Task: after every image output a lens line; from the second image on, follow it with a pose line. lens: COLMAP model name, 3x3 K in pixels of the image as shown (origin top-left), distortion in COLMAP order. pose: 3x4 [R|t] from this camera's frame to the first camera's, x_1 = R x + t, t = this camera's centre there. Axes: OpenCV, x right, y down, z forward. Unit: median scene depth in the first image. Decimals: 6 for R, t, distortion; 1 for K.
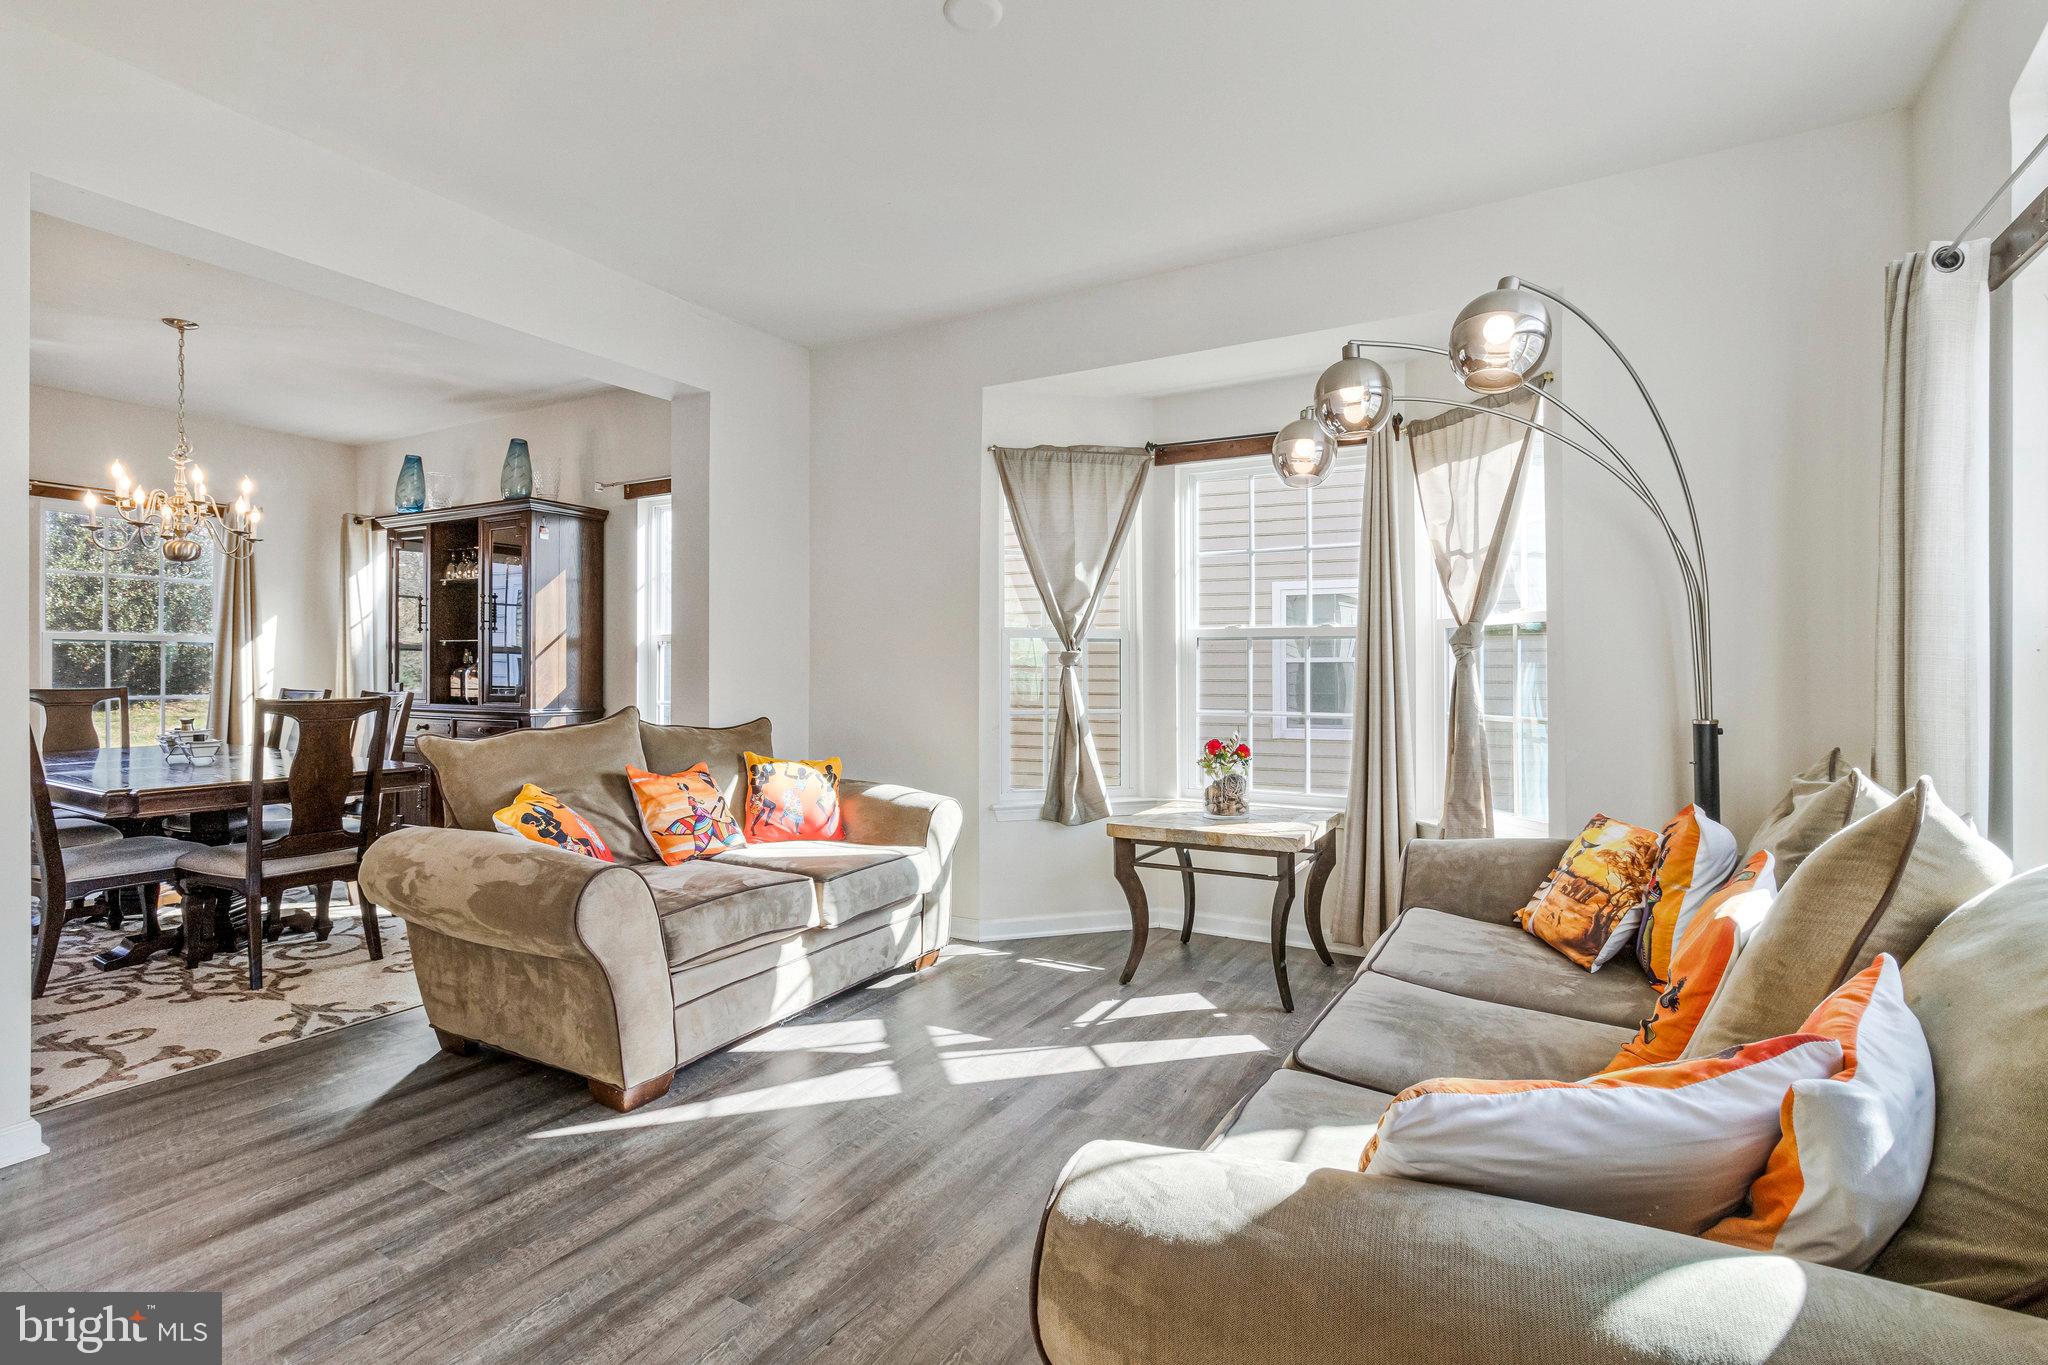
lens RADIAL K [[952.6, 0, 1024.0], [0, 952.6, 682.5], [0, 0, 1]] dist [0.001827, 0.000378]
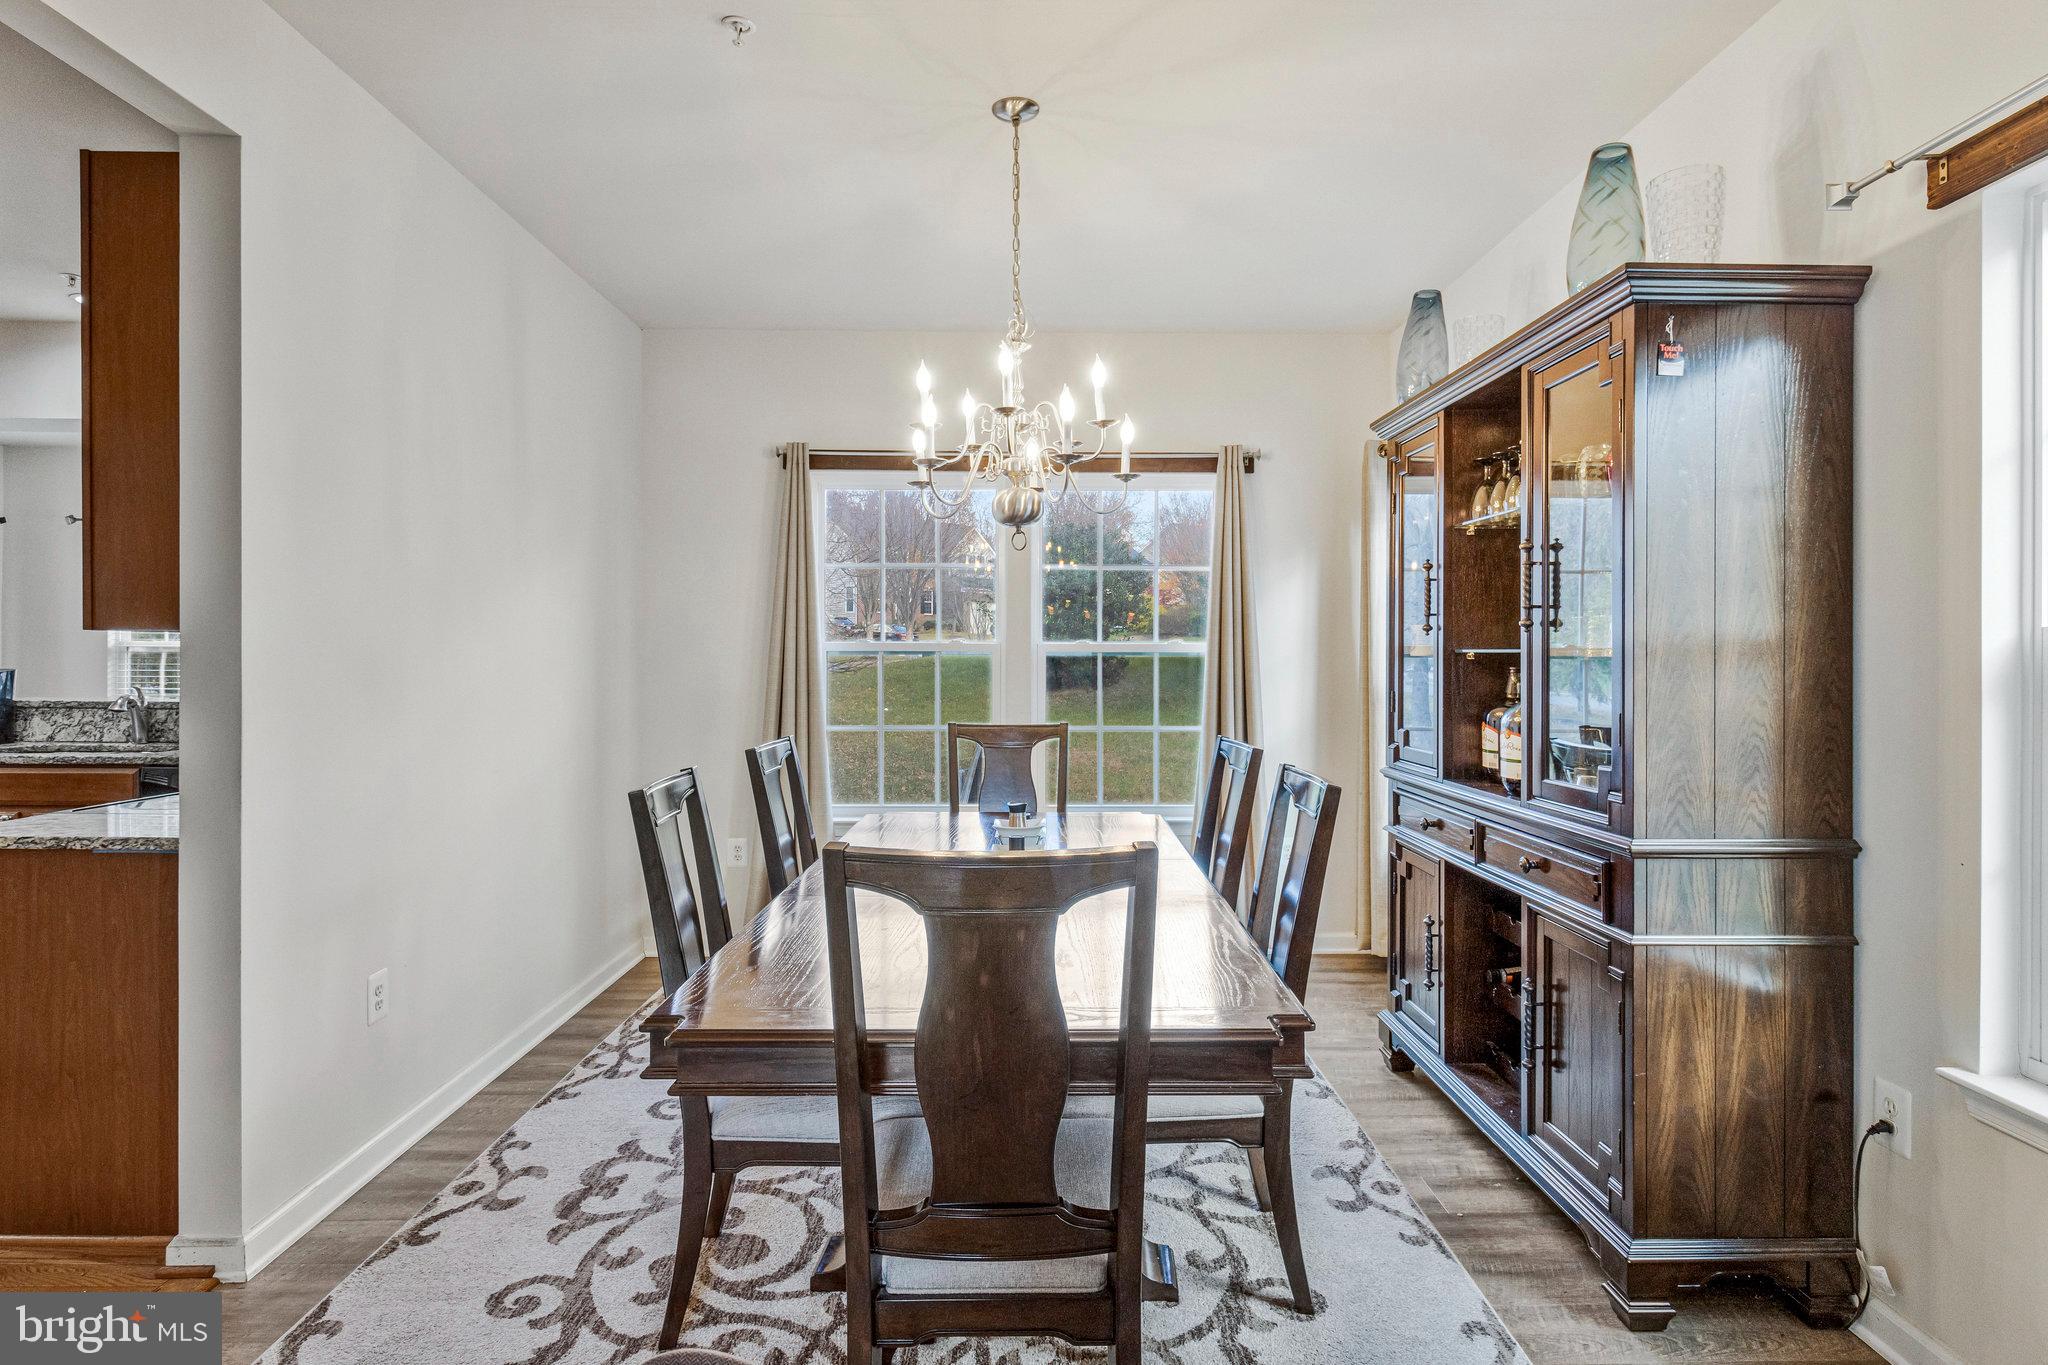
lens RADIAL K [[1125.5, 0, 1032.5], [0, 1125.5, 662.8], [0, 0, 1]] dist [0.002172, 0.000628]
pose [[0.517707, 0.000397, -0.855558, -0.242082], [-0.005875, 0.999978, -0.003092, -0.035171], [0.855538, 0.006627, 0.517698, 0.529016]]
